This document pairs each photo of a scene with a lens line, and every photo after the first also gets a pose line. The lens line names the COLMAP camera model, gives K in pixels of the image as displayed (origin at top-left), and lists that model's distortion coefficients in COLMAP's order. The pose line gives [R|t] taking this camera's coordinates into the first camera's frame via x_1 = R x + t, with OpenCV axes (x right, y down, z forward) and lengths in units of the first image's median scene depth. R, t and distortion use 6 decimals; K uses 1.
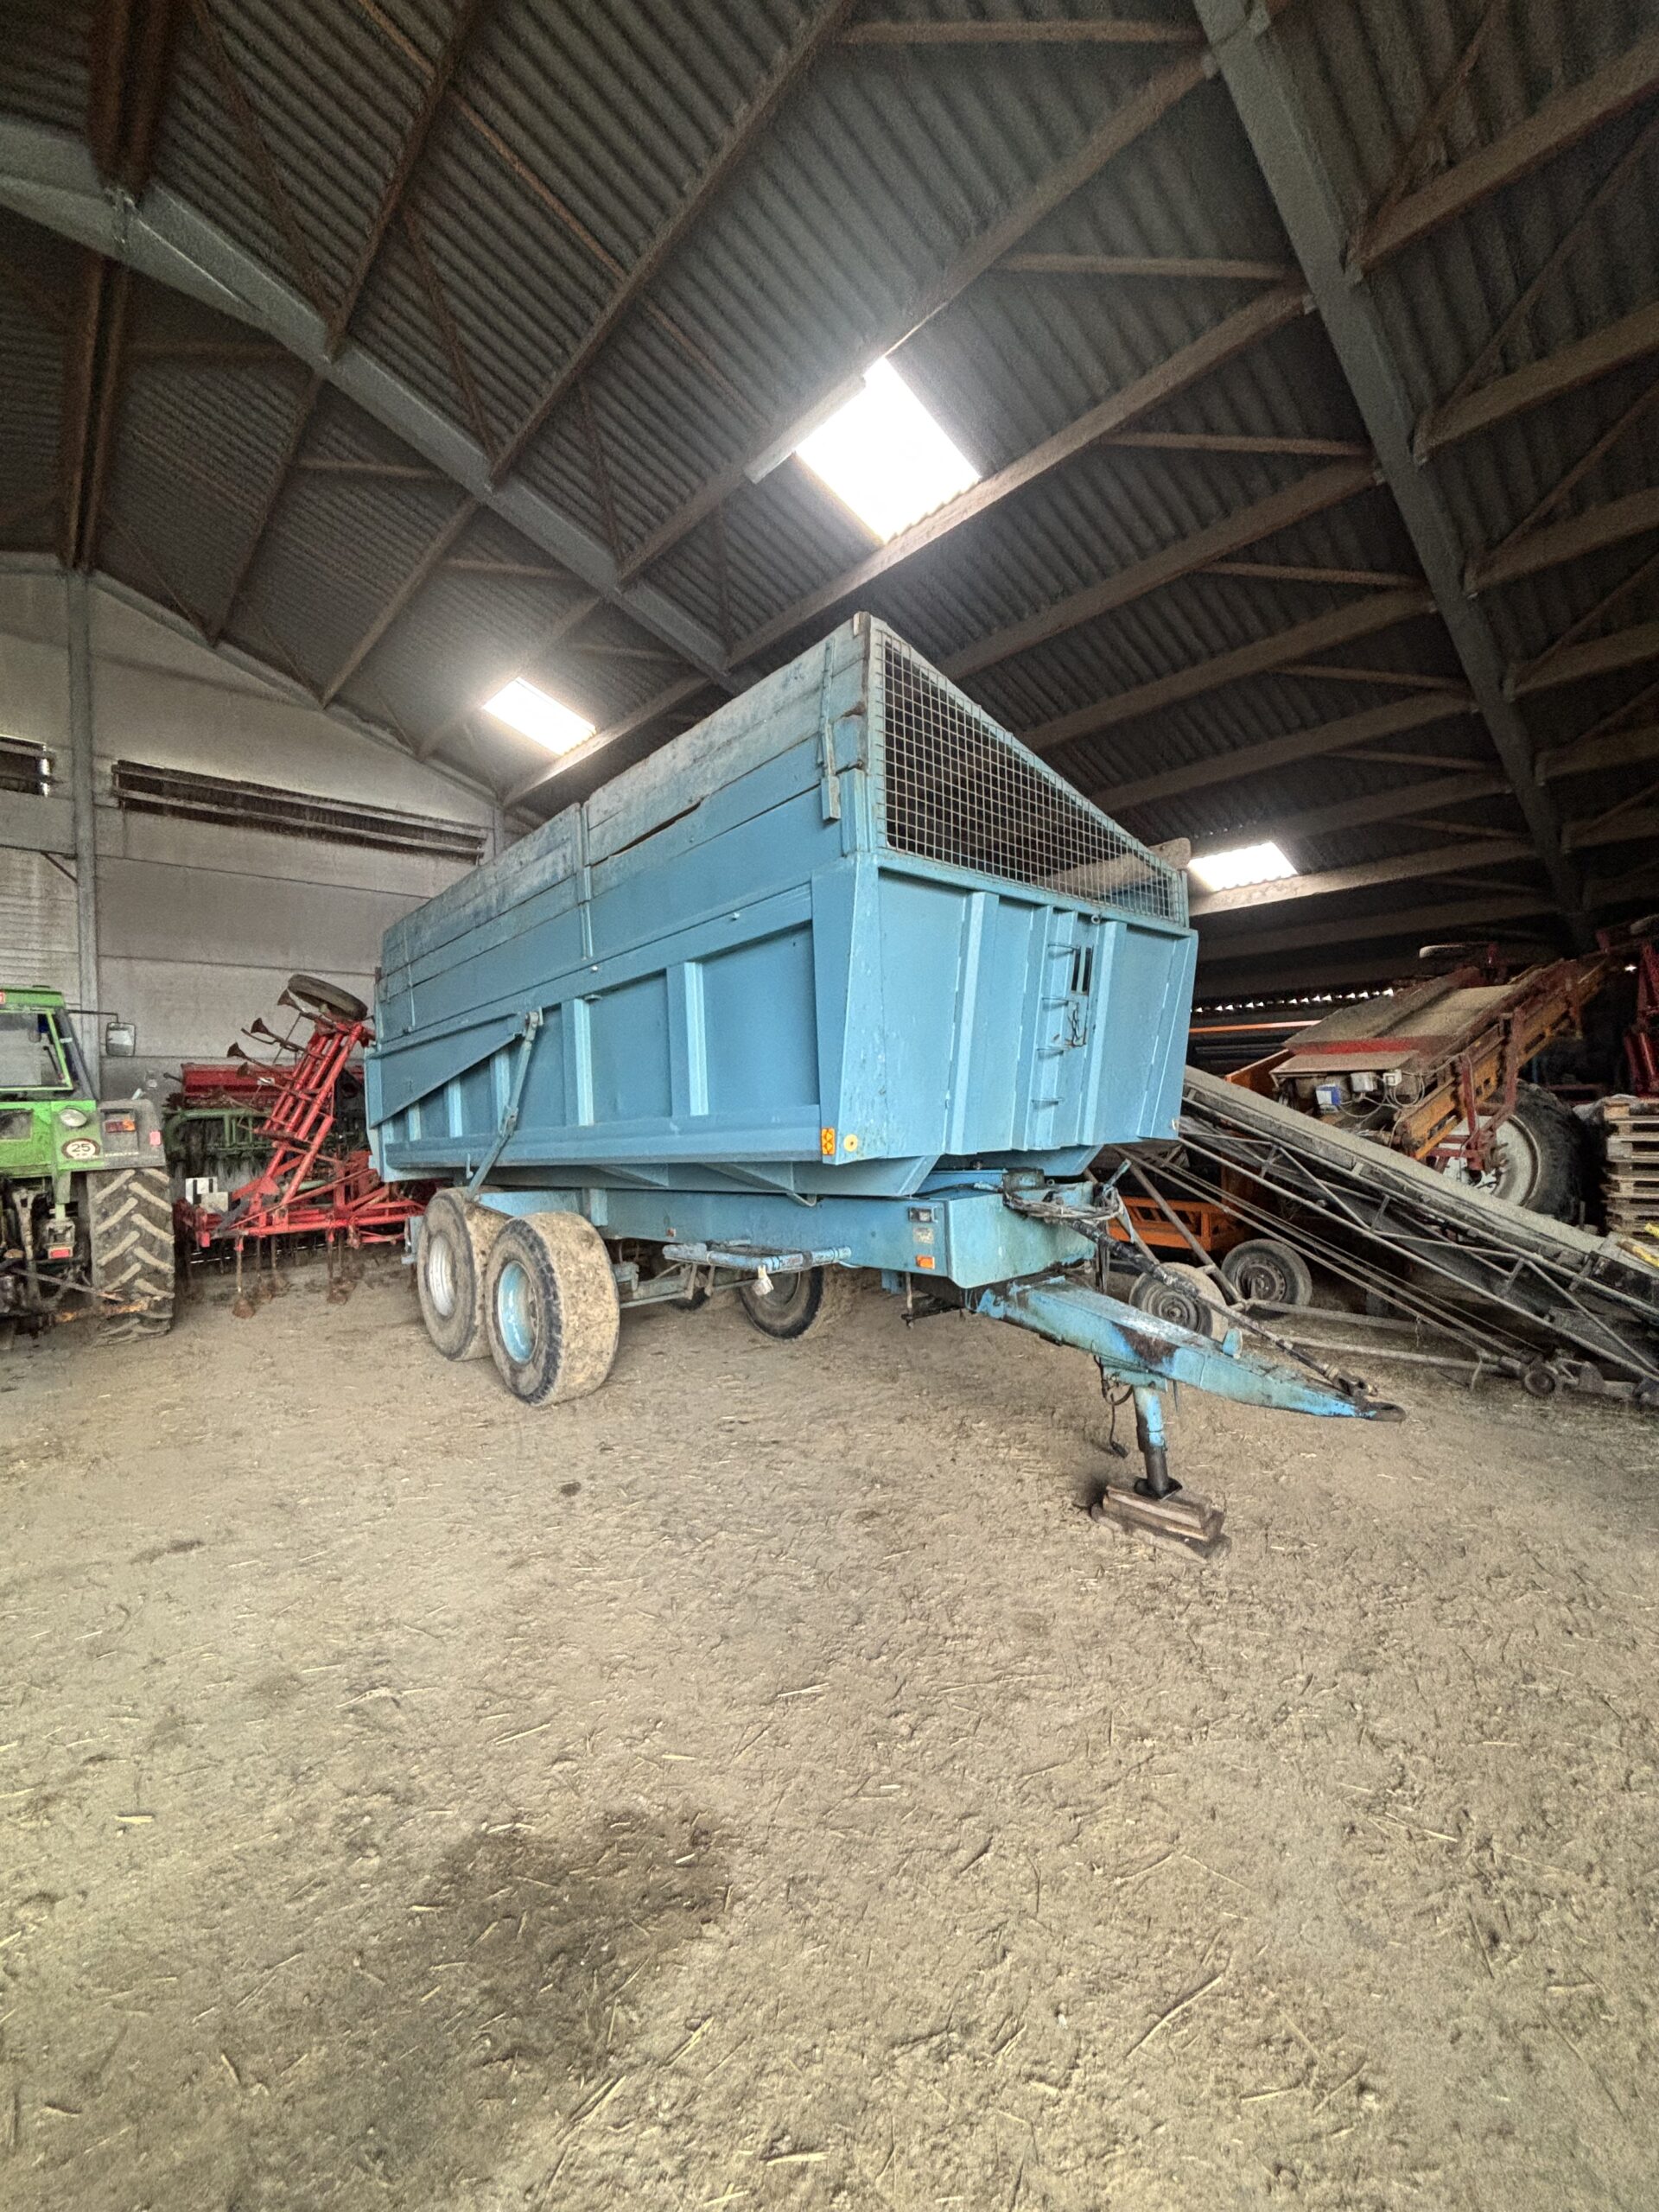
lens RADIAL K [[890.1, 0, 829.5], [0, 890.1, 1106.0], [0, 0, 1]] dist [0.000086, 0.000001]
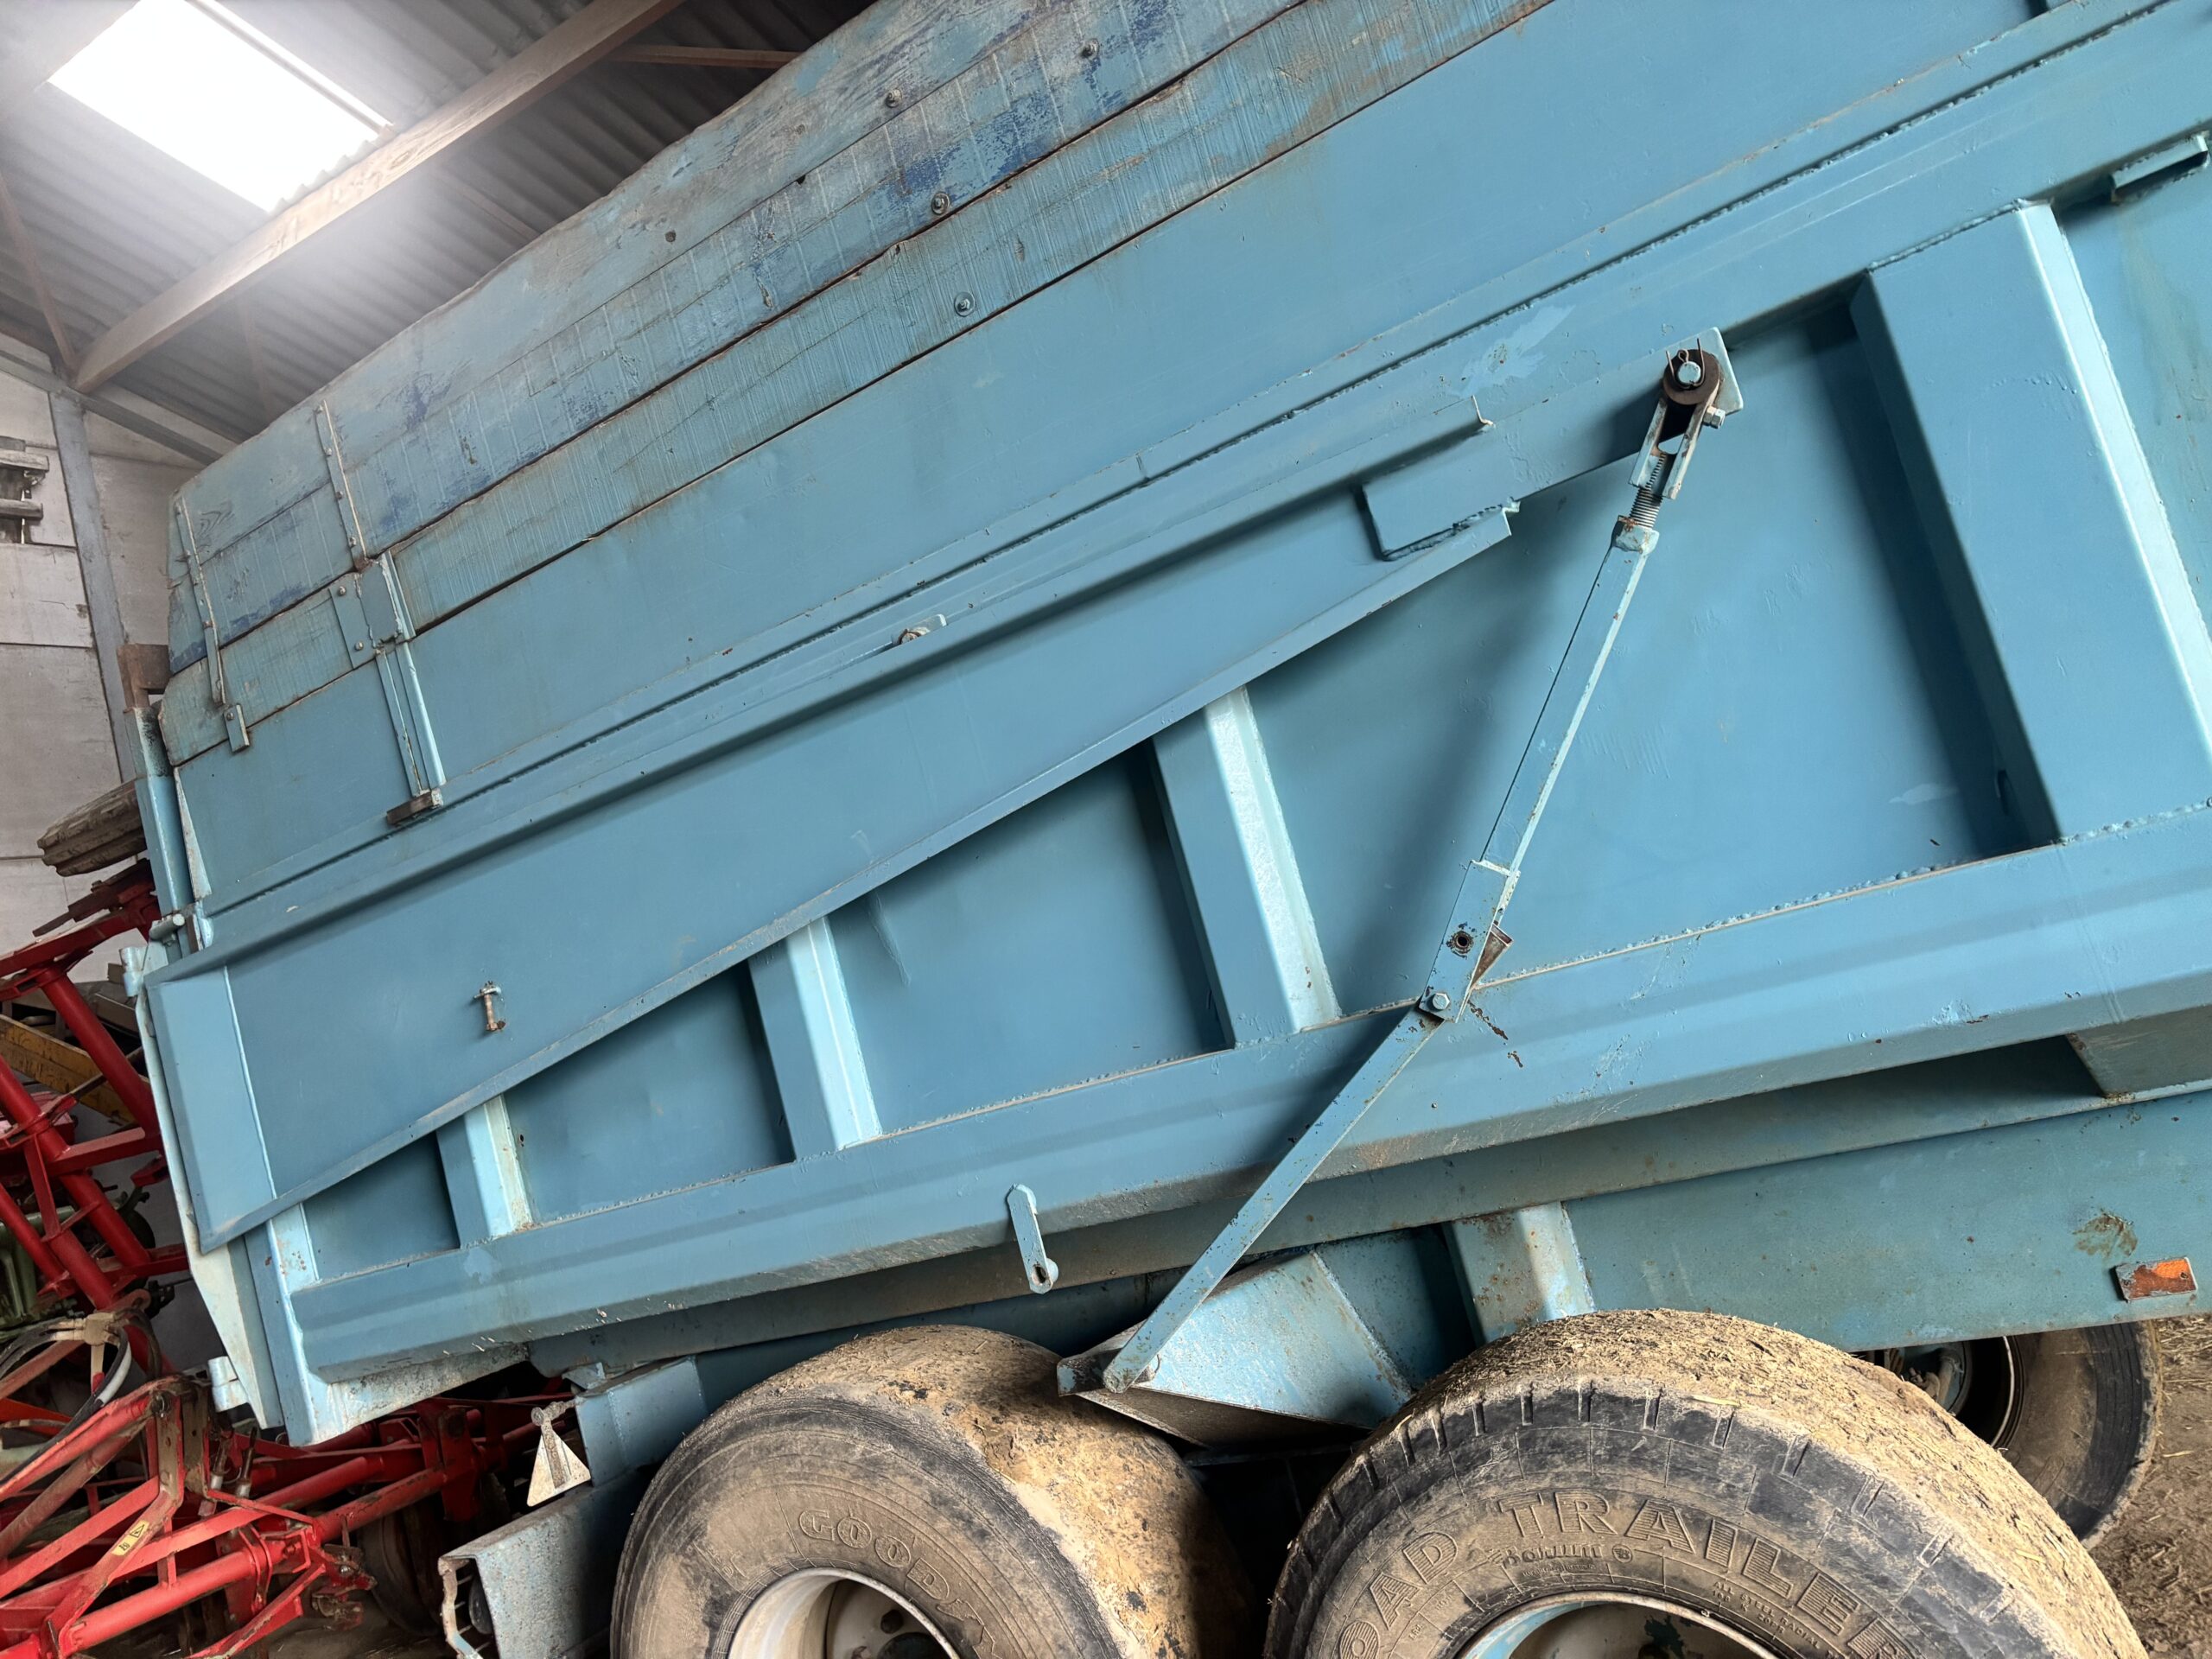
lens RADIAL K [[1666.2, 0, 1106.0], [0, 1666.2, 829.5], [0, 0, 1]] dist [-0.001292, -0.000229]
pose [[0.932259, -0.174437, 0.316963, -0.348171], [0.215375, 0.971520, -0.098803, 0.009342], [-0.290701, 0.160376, 0.943278, 0.390085]]
